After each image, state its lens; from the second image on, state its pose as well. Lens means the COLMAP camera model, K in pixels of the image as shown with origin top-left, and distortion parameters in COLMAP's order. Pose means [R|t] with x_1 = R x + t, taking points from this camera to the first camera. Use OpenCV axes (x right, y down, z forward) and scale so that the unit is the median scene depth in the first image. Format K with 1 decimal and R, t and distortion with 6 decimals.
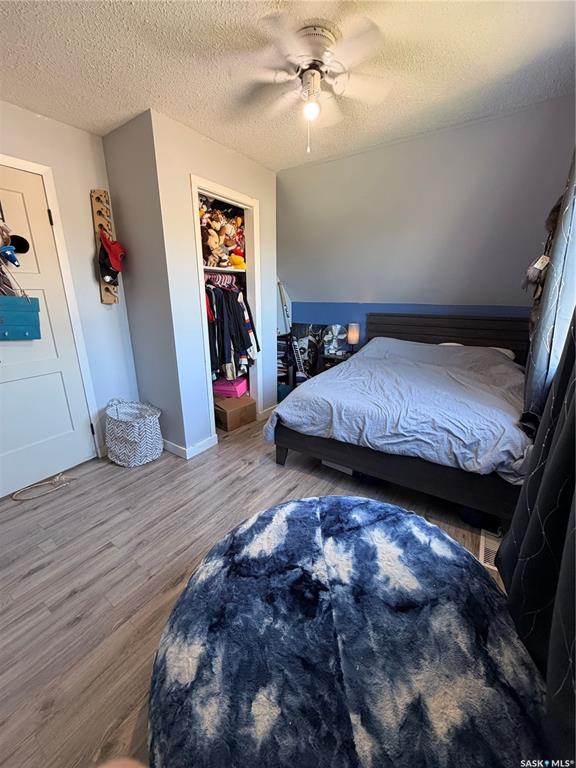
lens RADIAL K [[303.4, 0, 284.3], [0, 303.4, 383.4], [0, 0, 1]] dist [-0.000923, 0.000275]
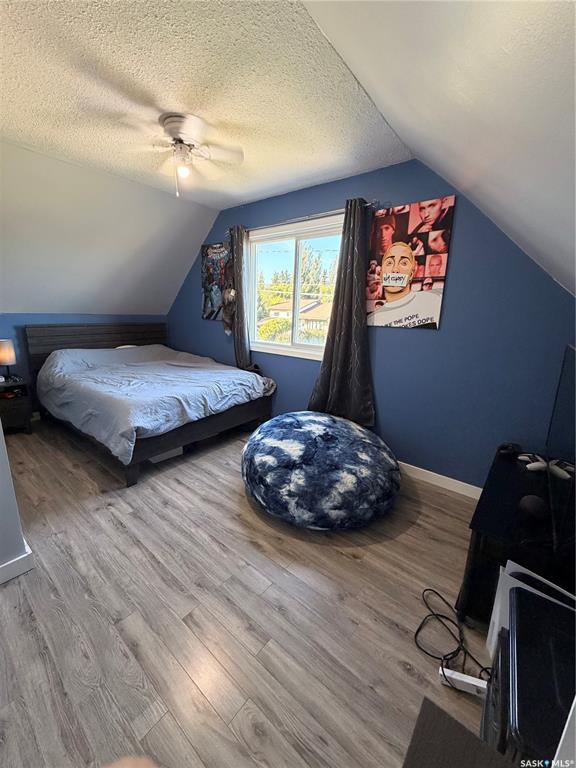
lens RADIAL K [[303.4, 0, 285.0], [0, 303.4, 382.8], [0, 0, 1]] dist [-0.000923, 0.000275]
pose [[0.088110, -0.232113, 0.968690, -1.162083], [0.259029, 0.944356, 0.202722, -0.143878], [-0.961842, 0.233057, 0.143332, 0.488208]]
